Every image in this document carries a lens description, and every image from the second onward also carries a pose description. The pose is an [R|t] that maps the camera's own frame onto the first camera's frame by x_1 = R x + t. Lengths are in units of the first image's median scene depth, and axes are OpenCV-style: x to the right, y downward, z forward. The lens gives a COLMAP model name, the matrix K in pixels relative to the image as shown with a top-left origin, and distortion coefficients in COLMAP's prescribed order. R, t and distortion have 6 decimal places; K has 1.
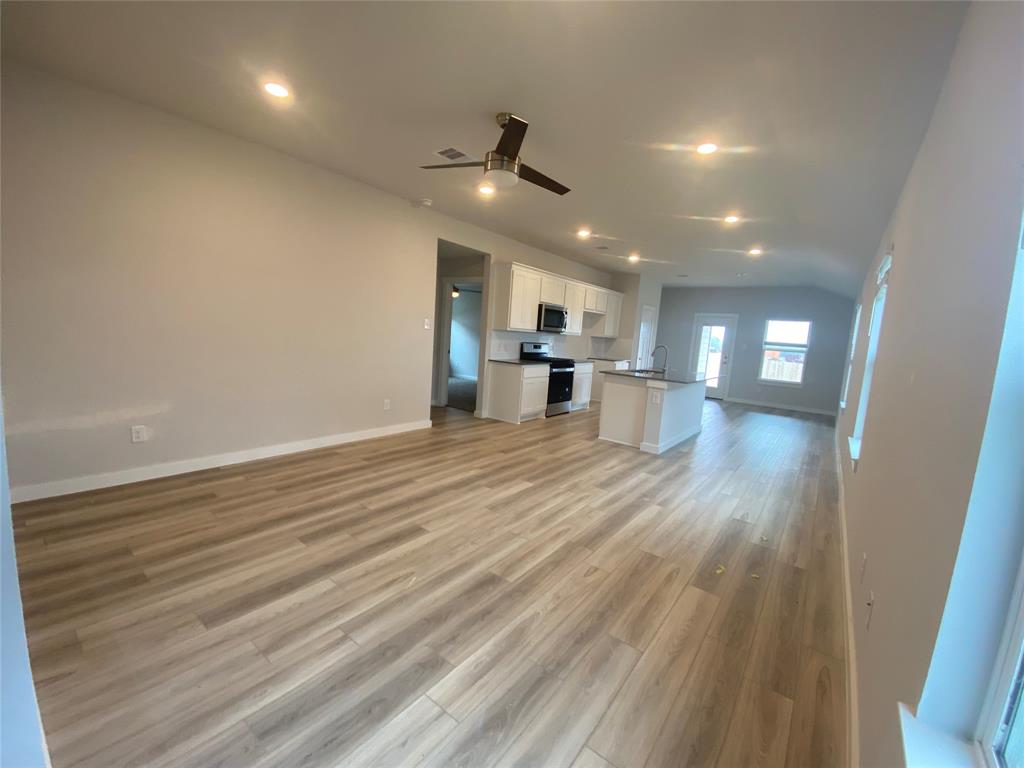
lens RADIAL K [[418.4, 0, 482.9], [0, 418.4, 383.4], [0, 0, 1]] dist [-0.005868, -0.005477]
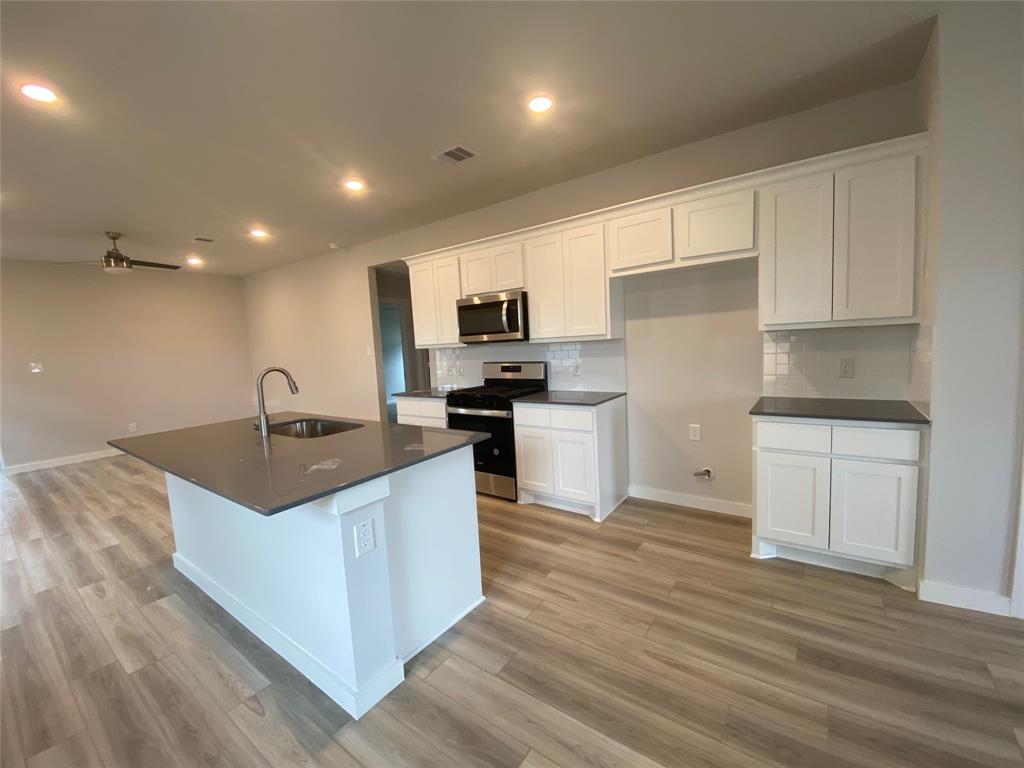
lens RADIAL K [[418.4, 0, 532.6], [0, 418.4, 378.8], [0, 0, 1]] dist [-0.005868, -0.005477]
pose [[0.086823, 0.032434, -0.995696, 0.584893], [-0.053966, 0.998156, 0.027808, -0.075624], [0.994761, 0.051319, 0.088413, 0.814422]]
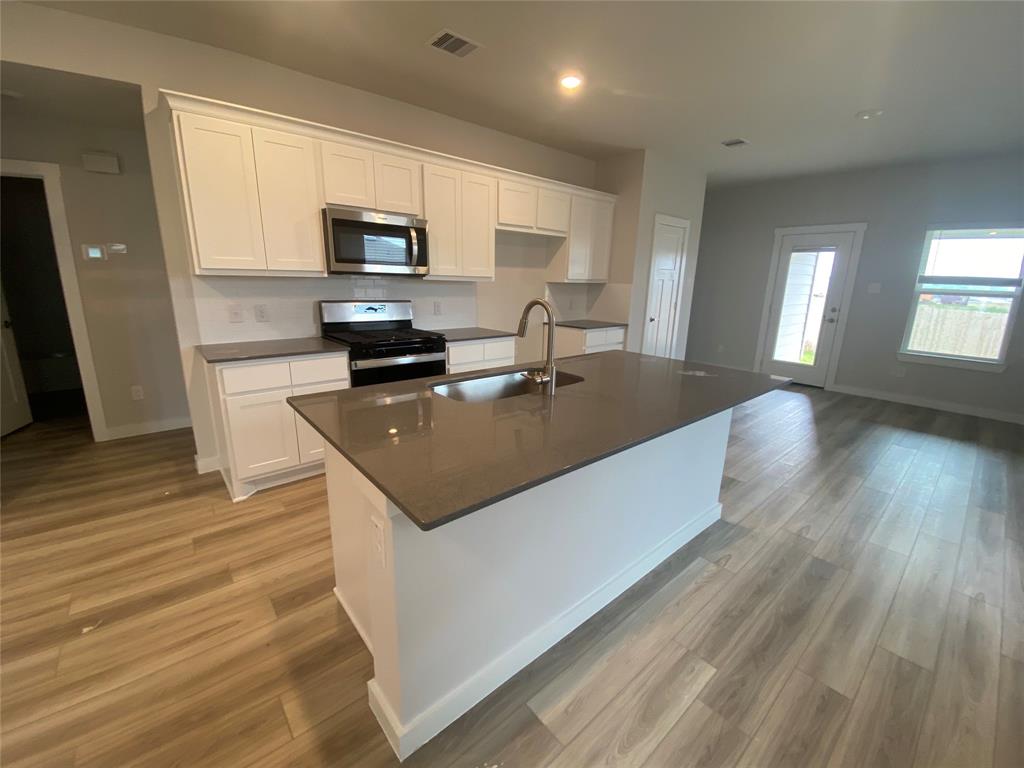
lens RADIAL K [[418.4, 0, 503.2], [0, 418.4, 384.2], [0, 0, 1]] dist [-0.005868, -0.005477]
pose [[0.984021, -0.006318, -0.177939, 0.302474], [0.025377, 0.994144, 0.105042, -0.040528], [0.176234, -0.107879, 0.978419, 0.460643]]
